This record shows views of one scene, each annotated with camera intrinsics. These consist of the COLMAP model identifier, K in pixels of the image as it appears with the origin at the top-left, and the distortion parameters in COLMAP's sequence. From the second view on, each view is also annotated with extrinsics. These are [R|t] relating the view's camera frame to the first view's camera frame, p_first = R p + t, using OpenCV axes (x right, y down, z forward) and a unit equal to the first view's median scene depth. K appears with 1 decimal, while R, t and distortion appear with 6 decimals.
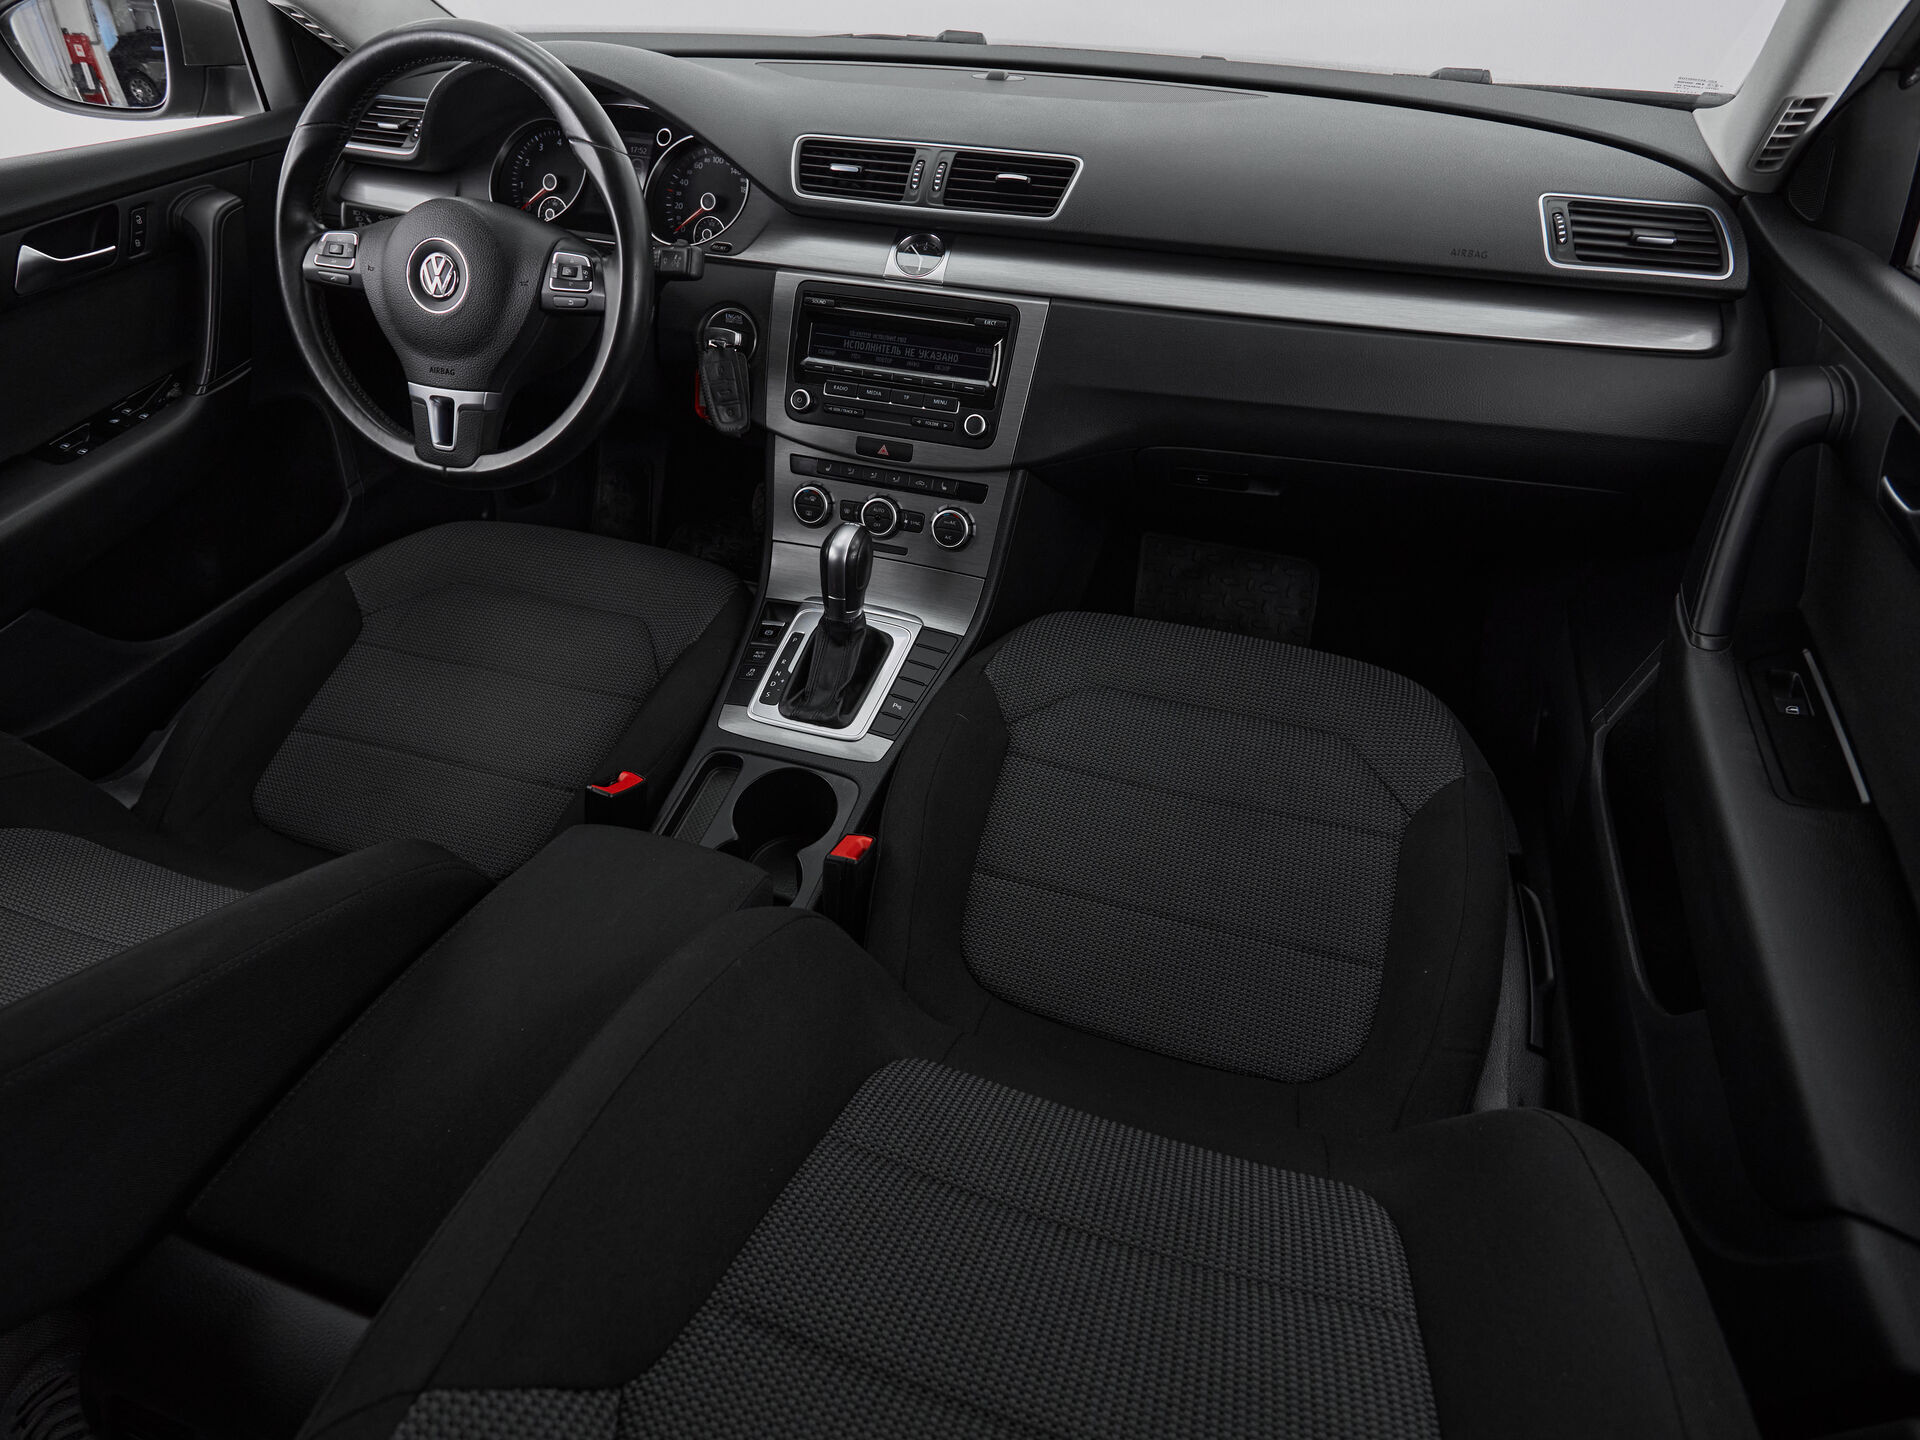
lens RADIAL K [[1085.3, 0, 955.3], [0, 1085.3, 715.5], [0, 0, 1]] dist [0.003708, -0.004262]
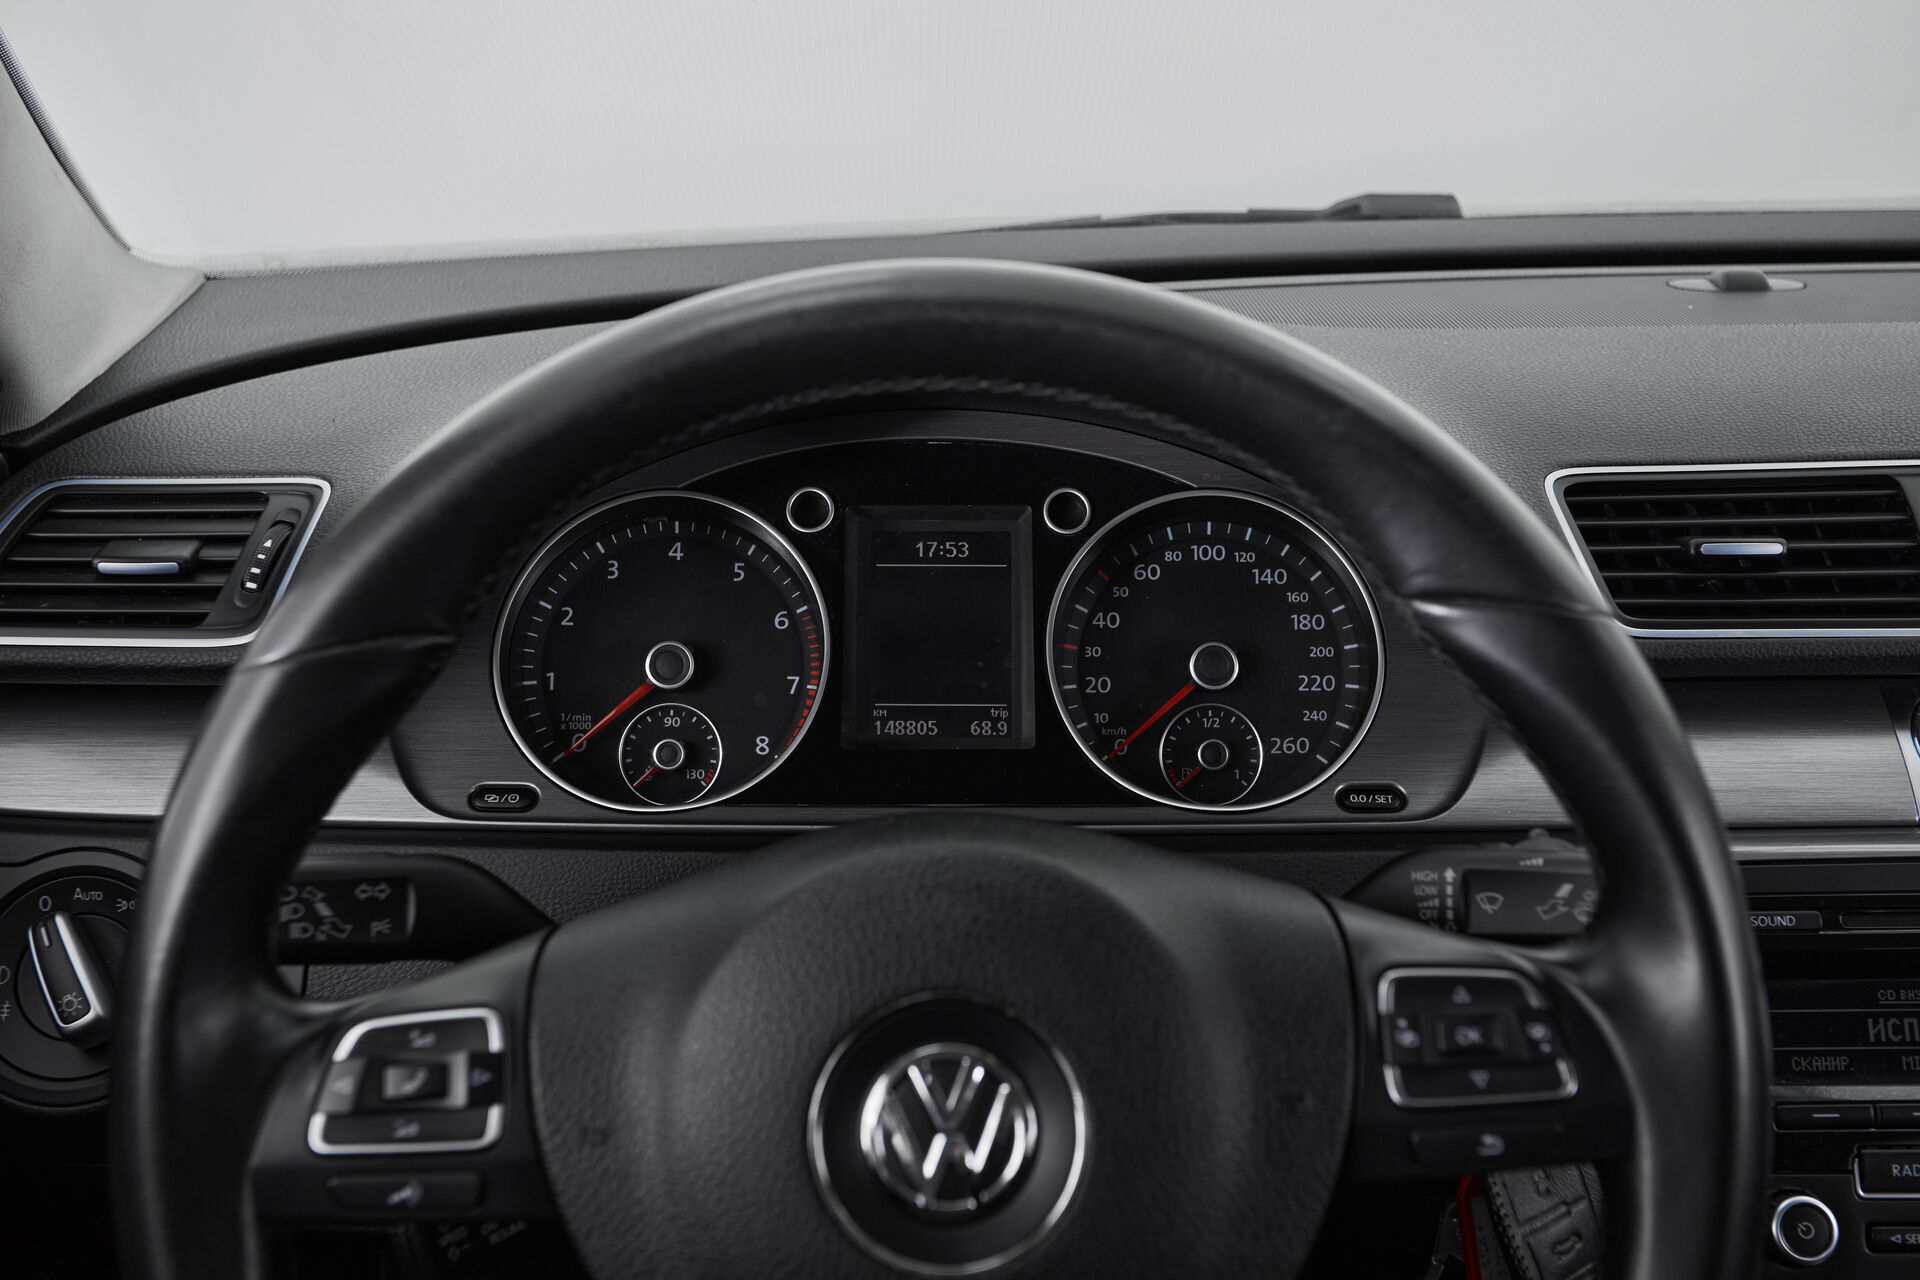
lens RADIAL K [[2063.0, 0, 940.1], [0, 2063.0, 641.4], [0, 0, 1]] dist [0.037385, 0.000000]
pose [[0.940979, -0.128380, 0.313172, -0.560726], [0.225284, 0.928099, -0.296445, -0.334475], [-0.252597, 0.349501, 0.902244, 0.468223]]
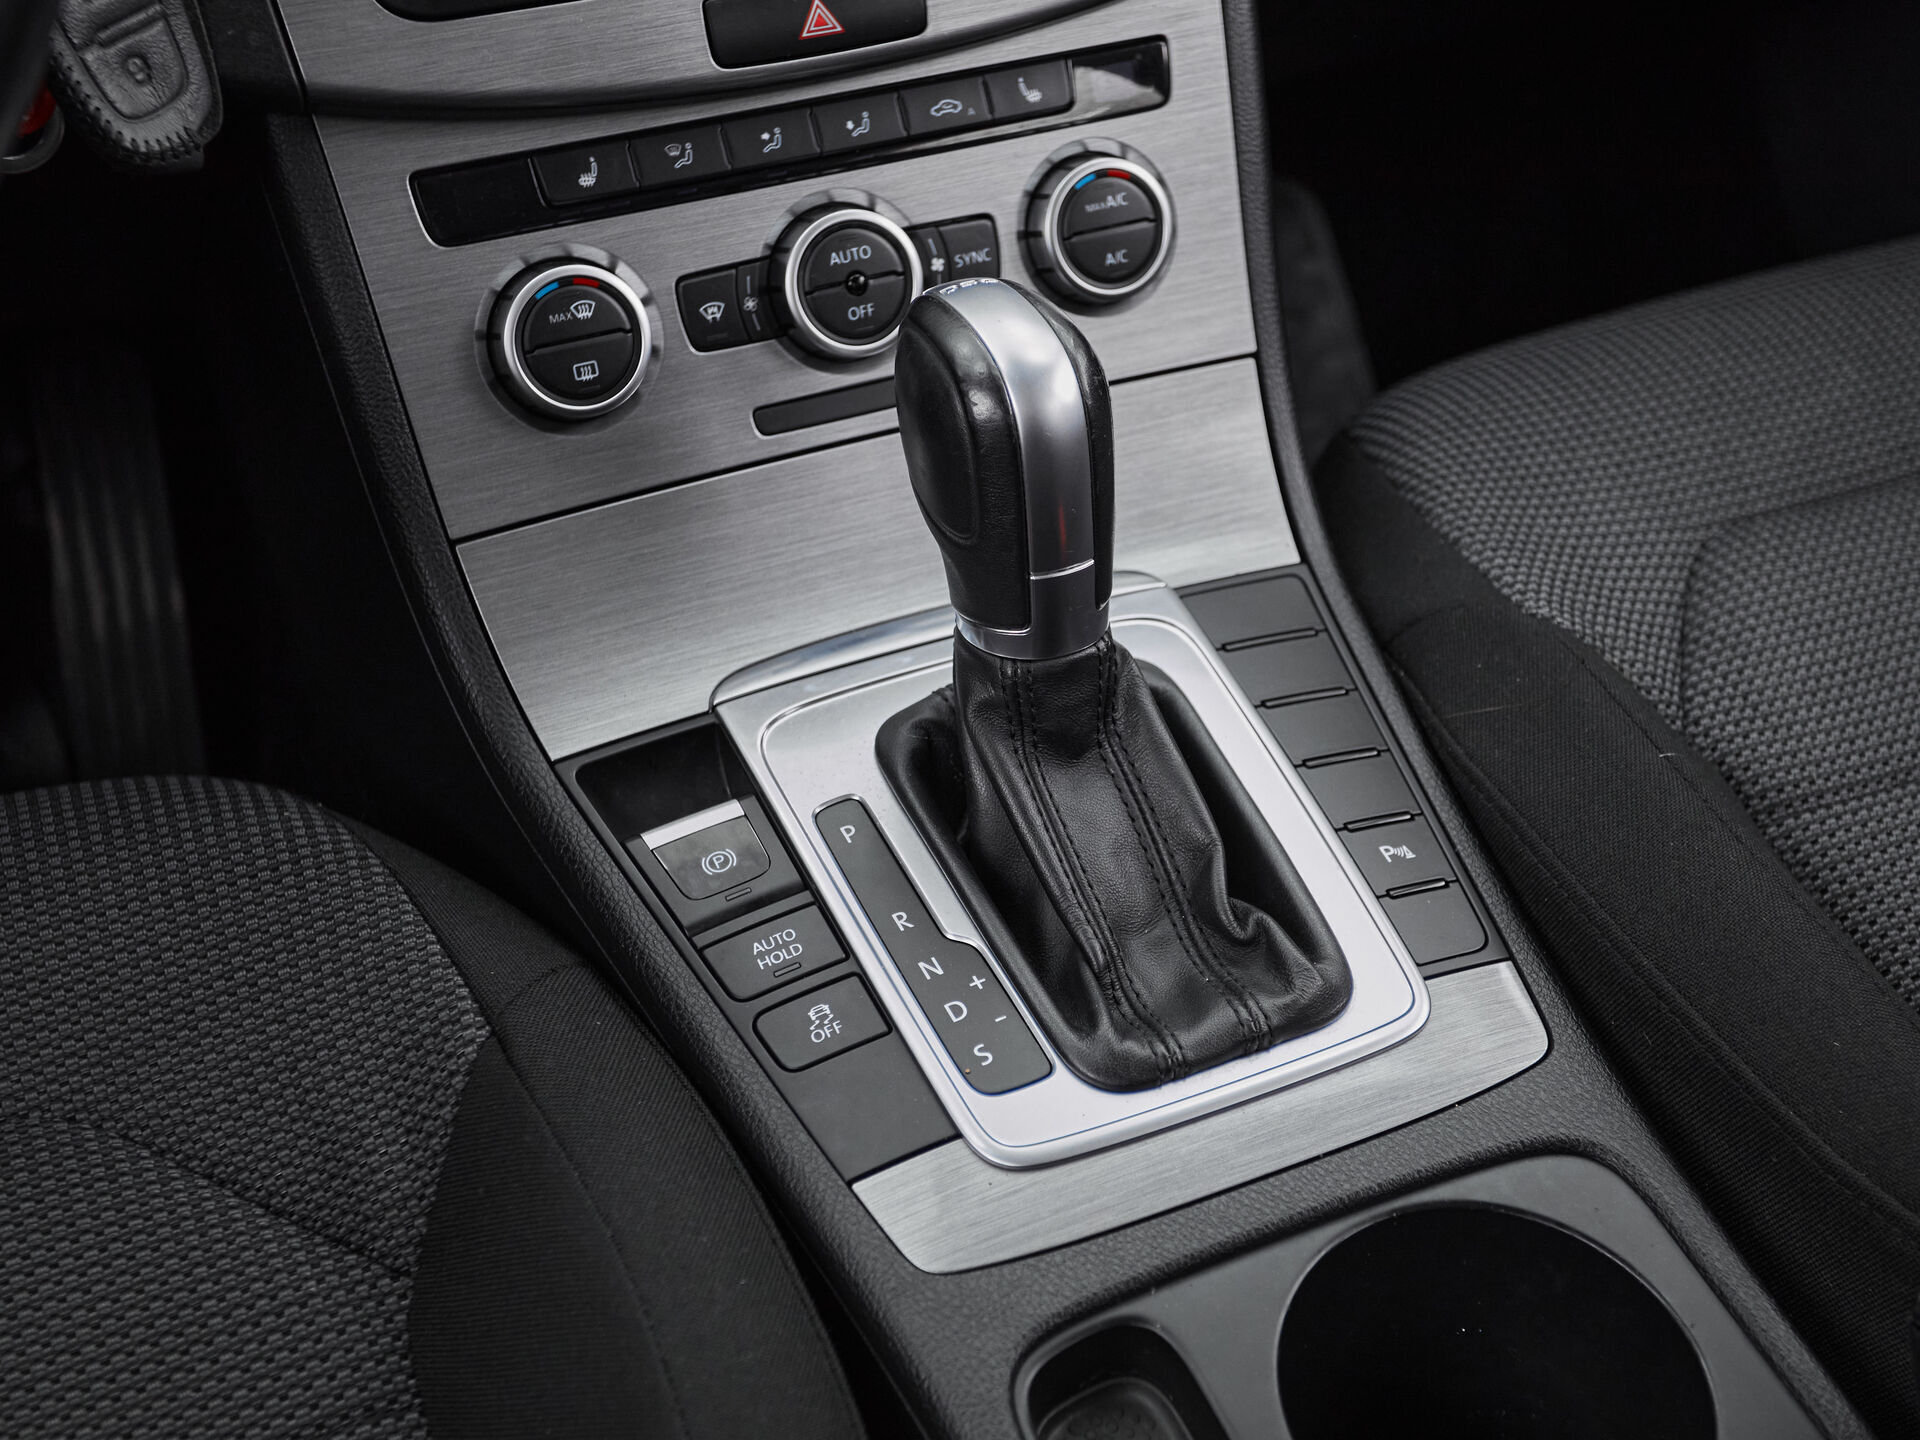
lens RADIAL K [[2586.9, 0, 987.3], [0, 2586.9, 738.6], [0, 0, 1]] dist [0.034478, 0.000000]
pose [[0.729364, -0.411463, 0.546558, -0.451189], [0.445297, 0.892039, 0.077314, -0.124387], [-0.519363, 0.186991, 0.833845, 0.508557]]
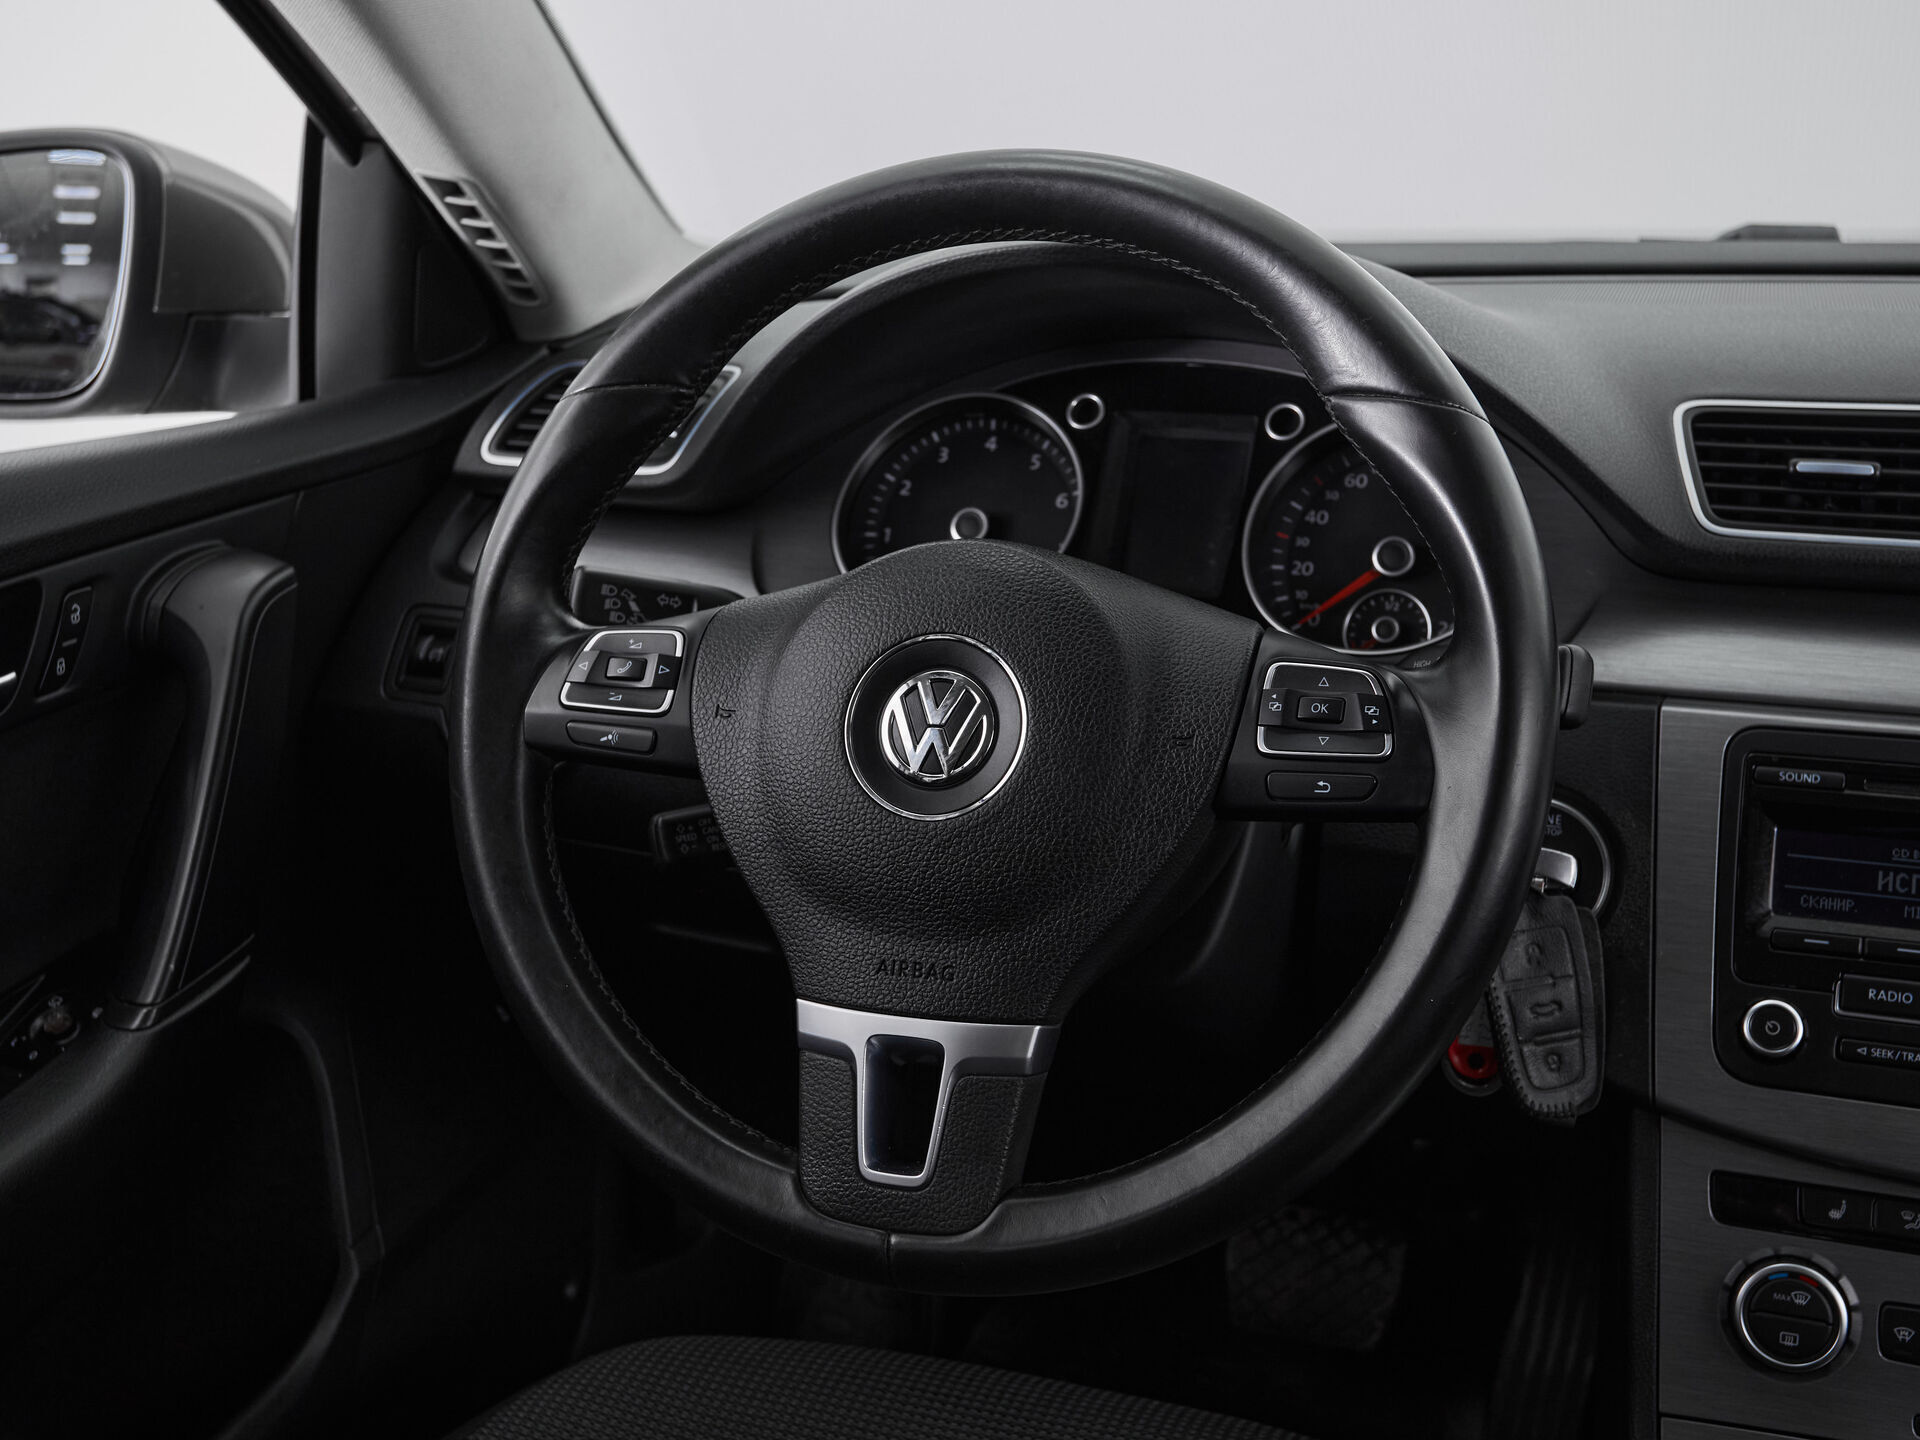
lens RADIAL K [[2176.4, 0, 935.7], [0, 2176.4, 716.2], [0, 0, 1]] dist [0.000833, 0.000000]
pose [[0.999309, -0.015380, -0.033850, -0.409275], [0.001159, 0.922875, -0.385099, -0.107504], [0.037162, 0.384793, 0.922254, 0.276463]]
